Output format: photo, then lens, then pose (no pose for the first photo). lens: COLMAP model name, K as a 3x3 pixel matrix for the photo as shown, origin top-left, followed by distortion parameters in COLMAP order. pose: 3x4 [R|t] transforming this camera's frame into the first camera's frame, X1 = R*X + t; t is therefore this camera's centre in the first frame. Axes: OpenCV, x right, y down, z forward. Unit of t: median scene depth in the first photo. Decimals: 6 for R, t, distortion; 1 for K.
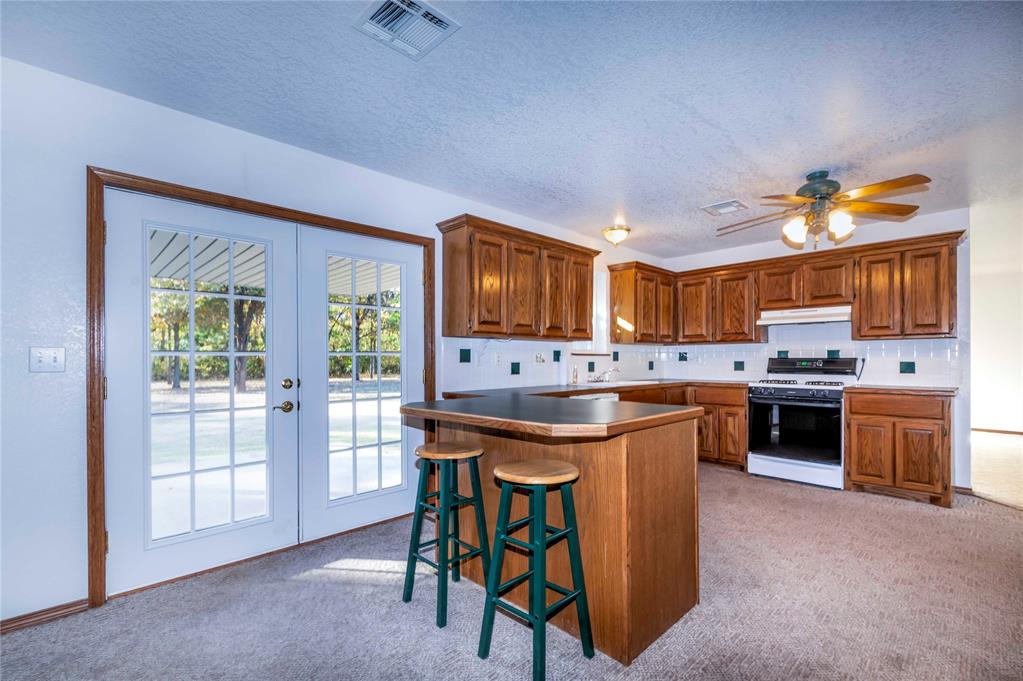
lens RADIAL K [[454.0, 0, 436.9], [0, 454.0, 360.1], [0, 0, 1]] dist [-0.000127, -0.000380]
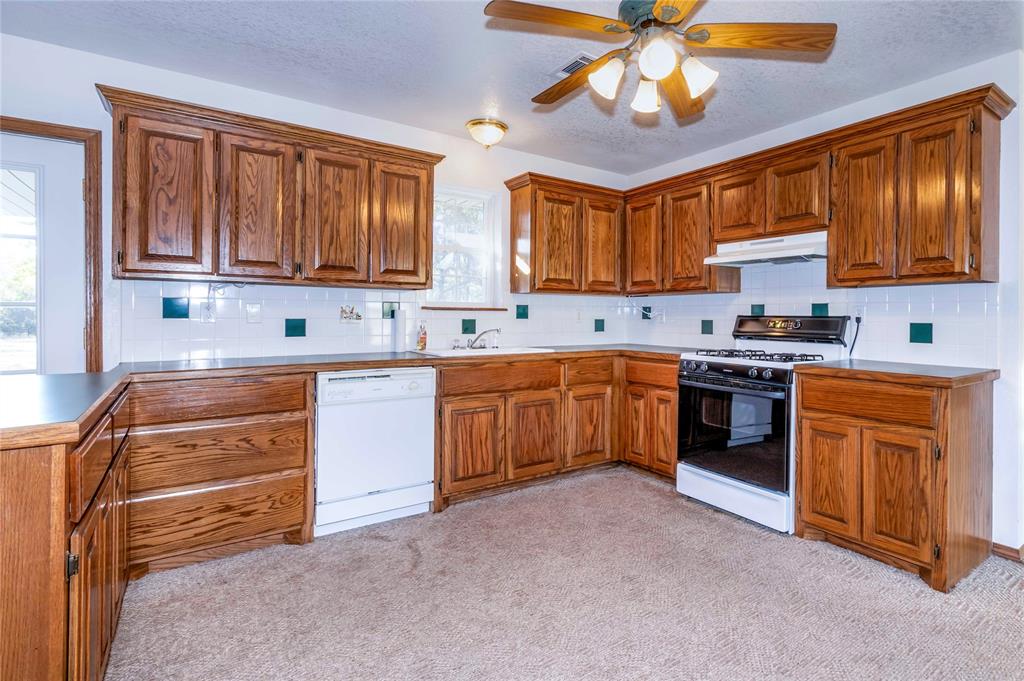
lens RADIAL K [[492.6, 0, 512.9], [0, 492.6, 317.8], [0, 0, 1]] dist [0.002662, 0.000831]
pose [[0.994114, 0.006837, -0.108119, 0.552291], [-0.006336, 0.999968, 0.004985, -0.003049], [0.108150, -0.004271, 0.994125, 0.288379]]
